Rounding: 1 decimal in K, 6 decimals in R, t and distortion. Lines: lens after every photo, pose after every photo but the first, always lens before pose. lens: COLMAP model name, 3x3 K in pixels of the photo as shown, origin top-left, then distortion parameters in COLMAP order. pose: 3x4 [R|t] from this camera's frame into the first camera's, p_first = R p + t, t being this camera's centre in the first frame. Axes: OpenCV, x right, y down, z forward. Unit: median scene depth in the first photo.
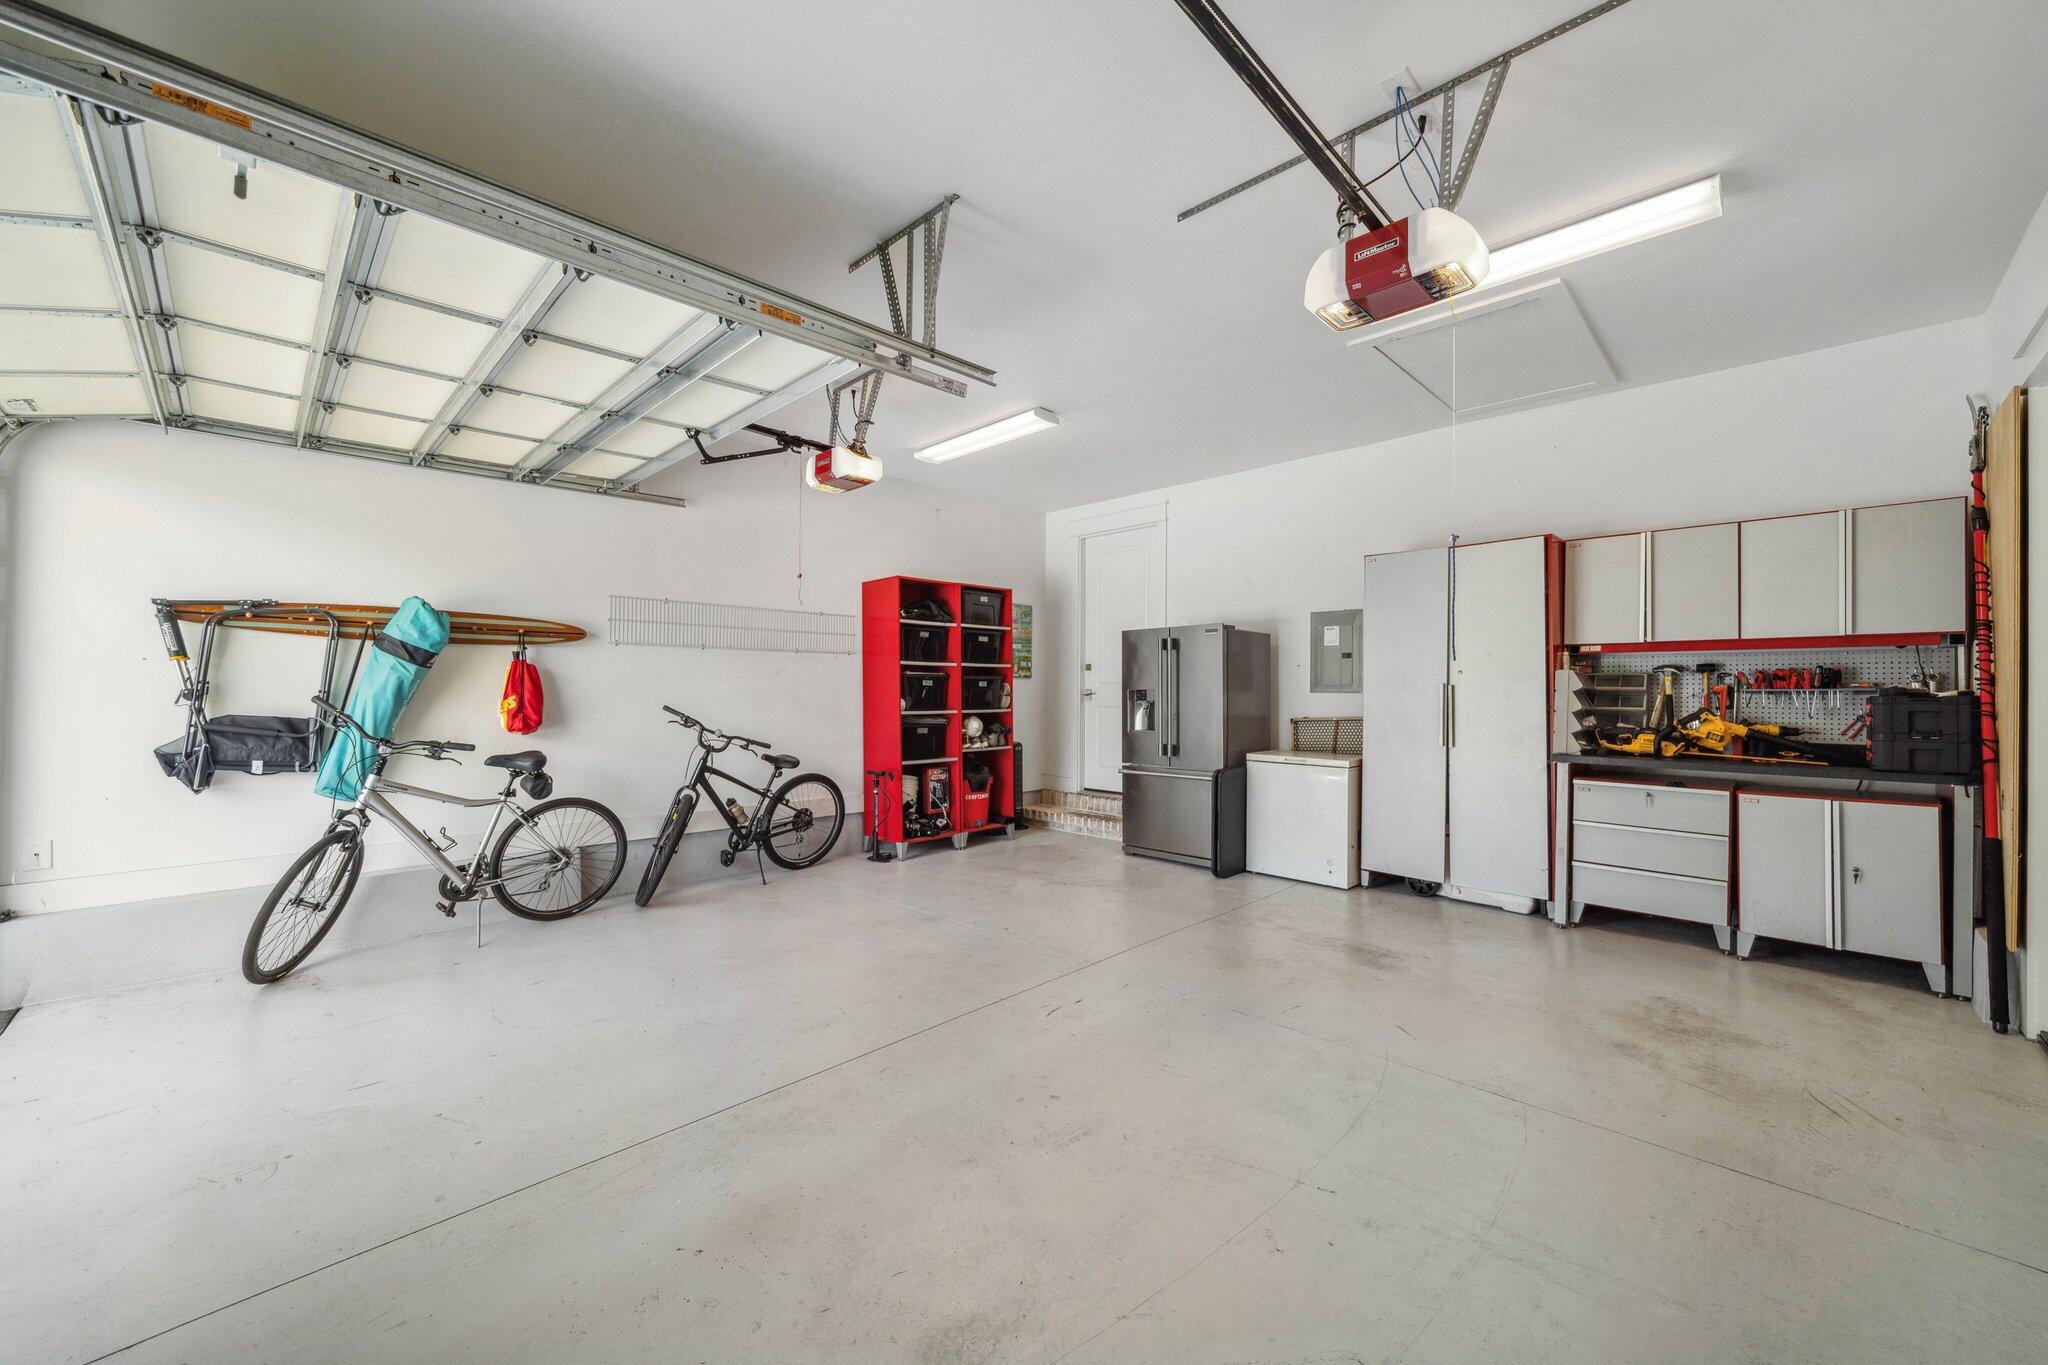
lens RADIAL K [[784.4, 0, 1024.0], [0, 784.4, 682.5], [0, 0, 1]] dist [0.020092, 0.000022]
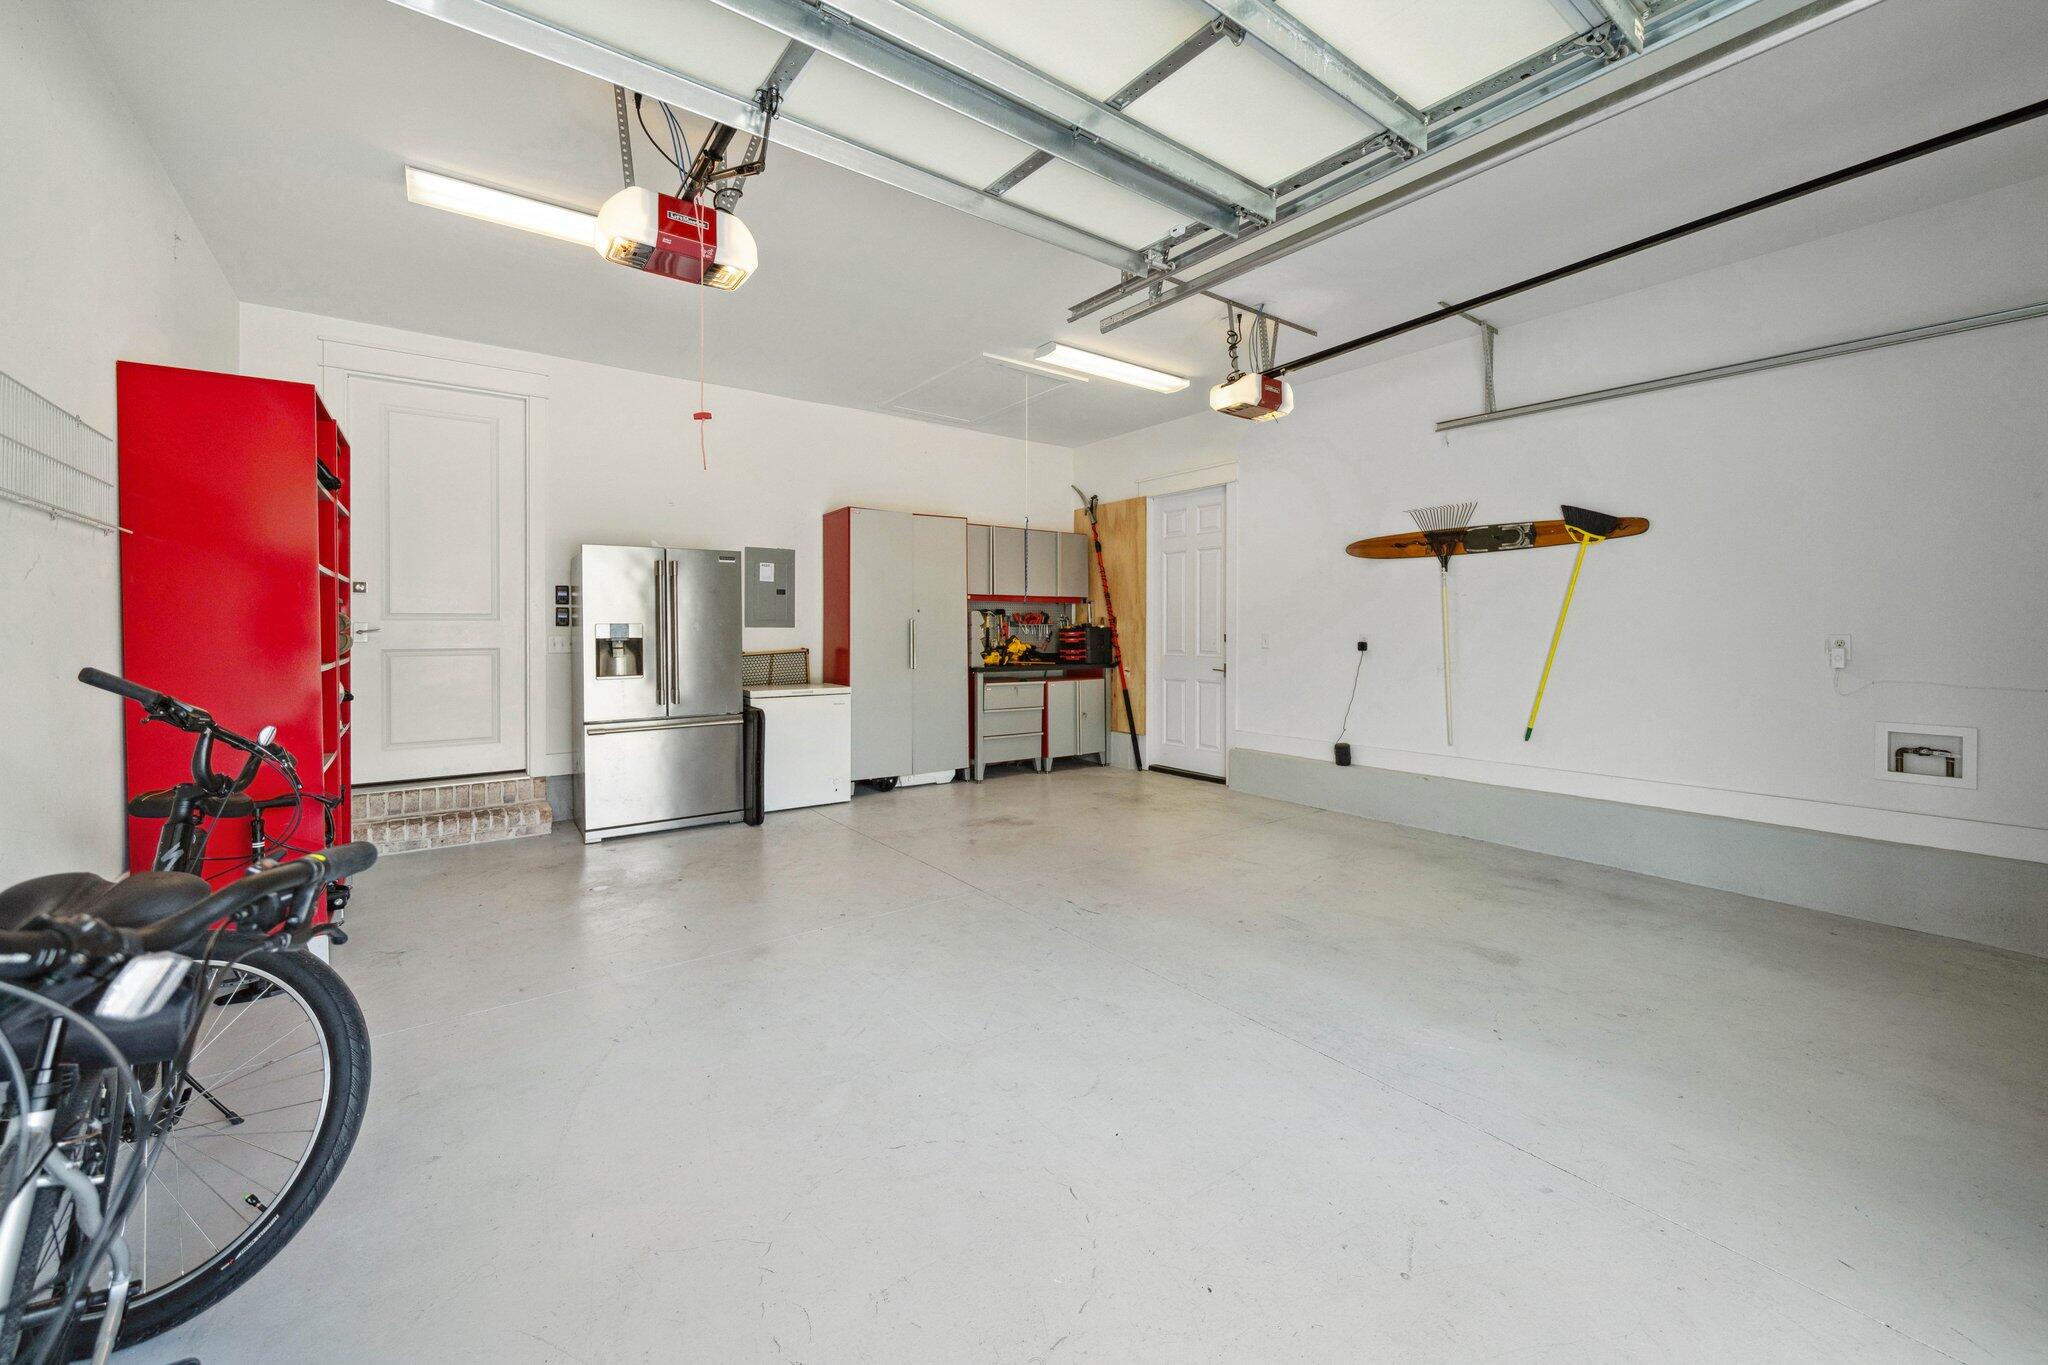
lens RADIAL K [[807.6, 0, 1021.3], [0, 807.6, 629.7], [0, 0, 1]] dist [0.000678, 0.000021]
pose [[0.152082, -0.004135, 0.988359, -0.841051], [-0.009608, 0.999938, 0.005662, 0.009822], [-0.988321, -0.010357, 0.152033, 0.708449]]
